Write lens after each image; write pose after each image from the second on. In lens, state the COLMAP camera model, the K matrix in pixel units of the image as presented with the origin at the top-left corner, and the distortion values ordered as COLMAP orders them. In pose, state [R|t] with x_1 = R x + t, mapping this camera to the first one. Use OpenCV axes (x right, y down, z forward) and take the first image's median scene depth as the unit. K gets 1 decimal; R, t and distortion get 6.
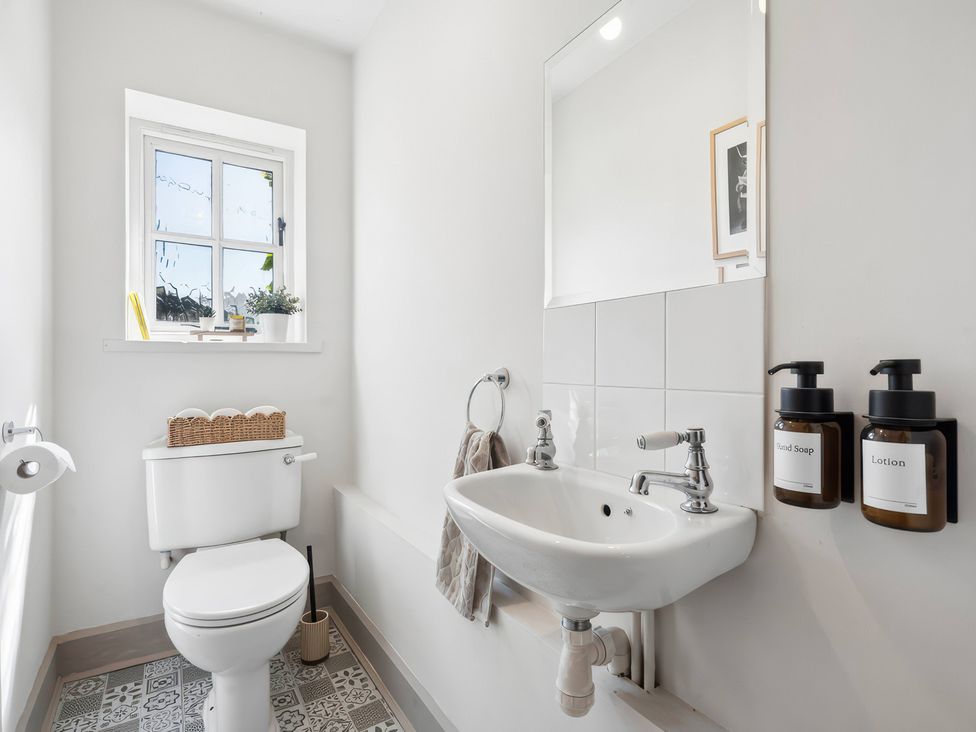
lens RADIAL K [[500.2, 0, 488.0], [0, 500.2, 366.0], [0, 0, 1]] dist [-0.007110, 0.001415]
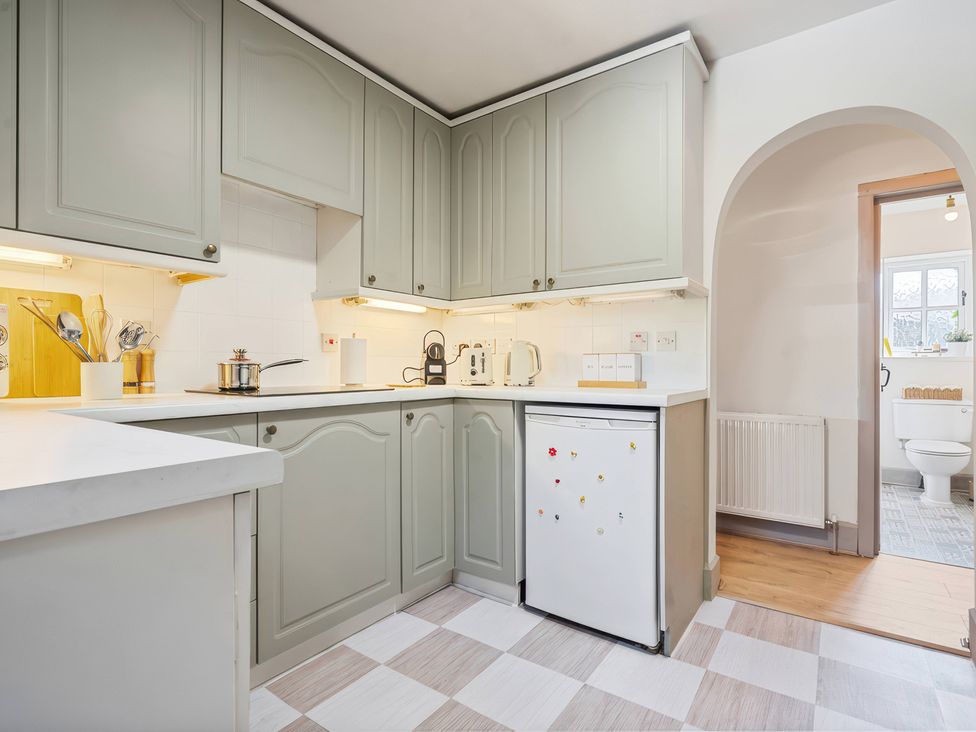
lens RADIAL K [[500.2, 0, 488.0], [0, 500.2, 366.0], [0, 0, 1]] dist [-0.007110, 0.001415]
pose [[0.369750, 0.004504, -0.929120, 0.787057], [-0.010932, 0.999940, 0.000497, 0.013514], [0.929067, 0.009973, 0.369778, -1.607401]]
